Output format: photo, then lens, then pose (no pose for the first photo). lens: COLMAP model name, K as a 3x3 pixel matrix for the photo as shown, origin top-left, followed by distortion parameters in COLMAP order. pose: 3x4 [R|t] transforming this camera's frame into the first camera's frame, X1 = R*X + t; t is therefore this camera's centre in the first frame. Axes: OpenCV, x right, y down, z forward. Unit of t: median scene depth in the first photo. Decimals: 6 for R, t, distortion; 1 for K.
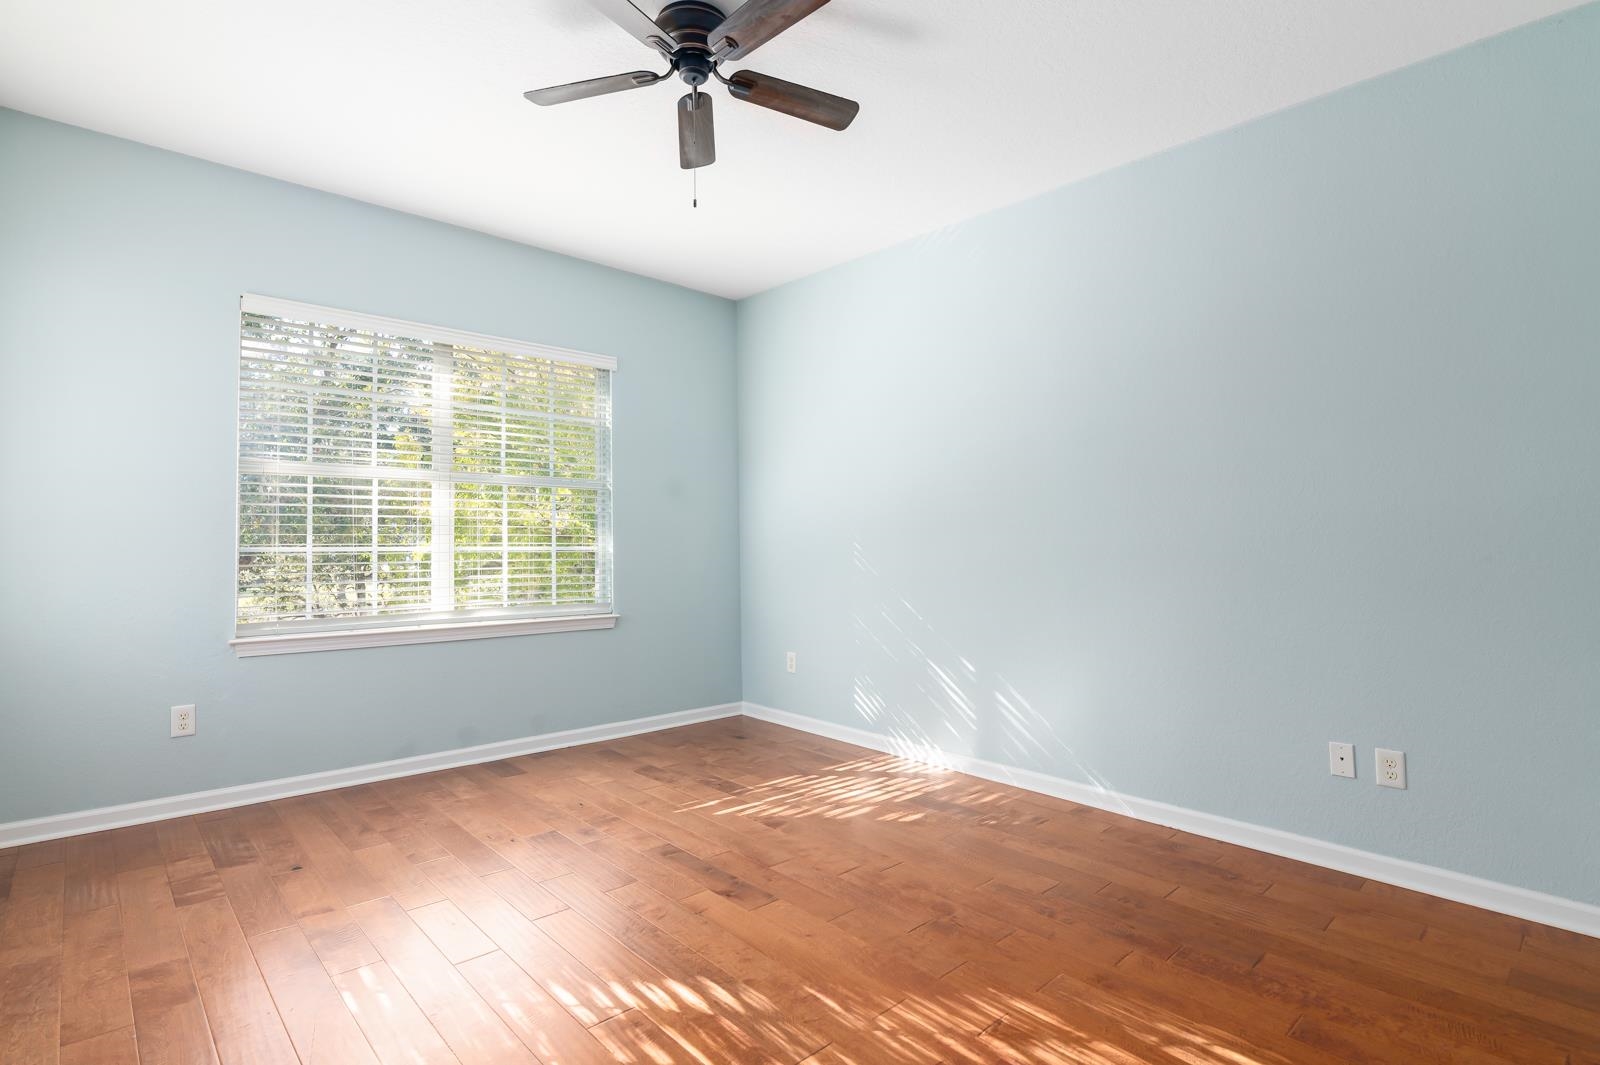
lens RADIAL K [[742.3, 0, 800.0], [0, 742.3, 532.5], [0, 0, 1]] dist [-0.016992, 0.000319]
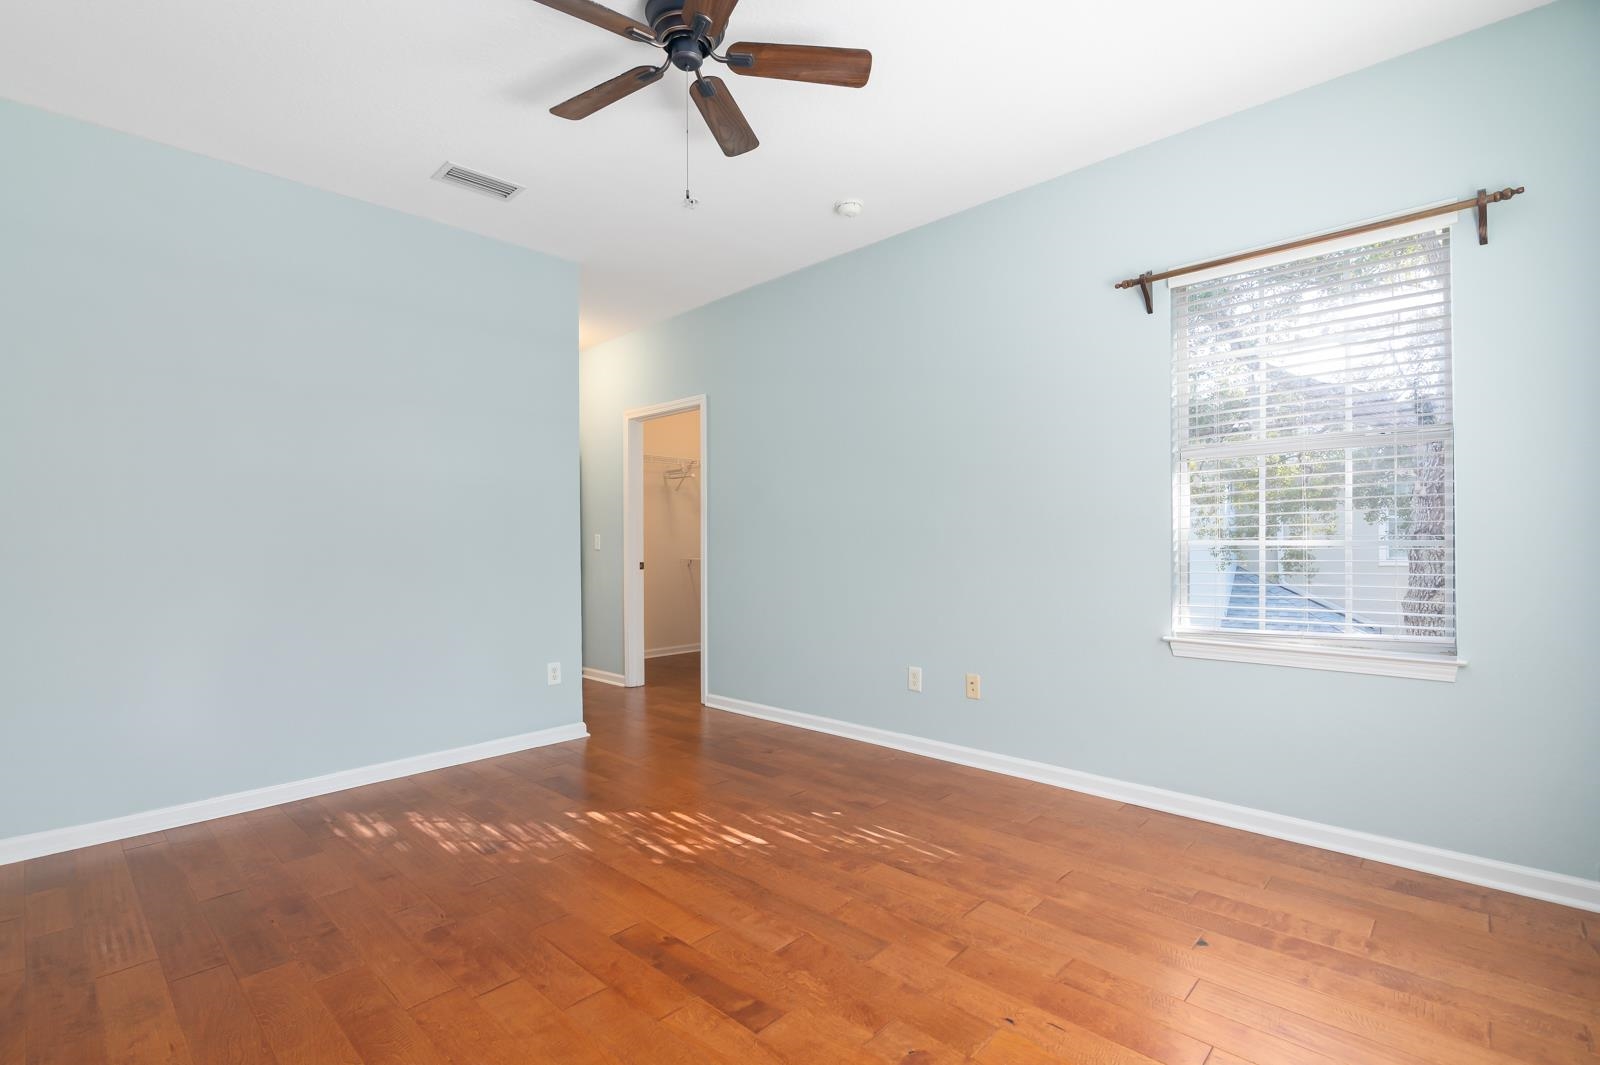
lens RADIAL K [[742.3, 0, 800.0], [0, 742.3, 532.5], [0, 0, 1]] dist [-0.016992, 0.000319]
pose [[-0.999355, 0.007480, -0.035113, -0.219028], [0.007861, 0.999911, -0.010738, 0.012937], [0.035030, -0.011007, -0.999326, 1.813734]]
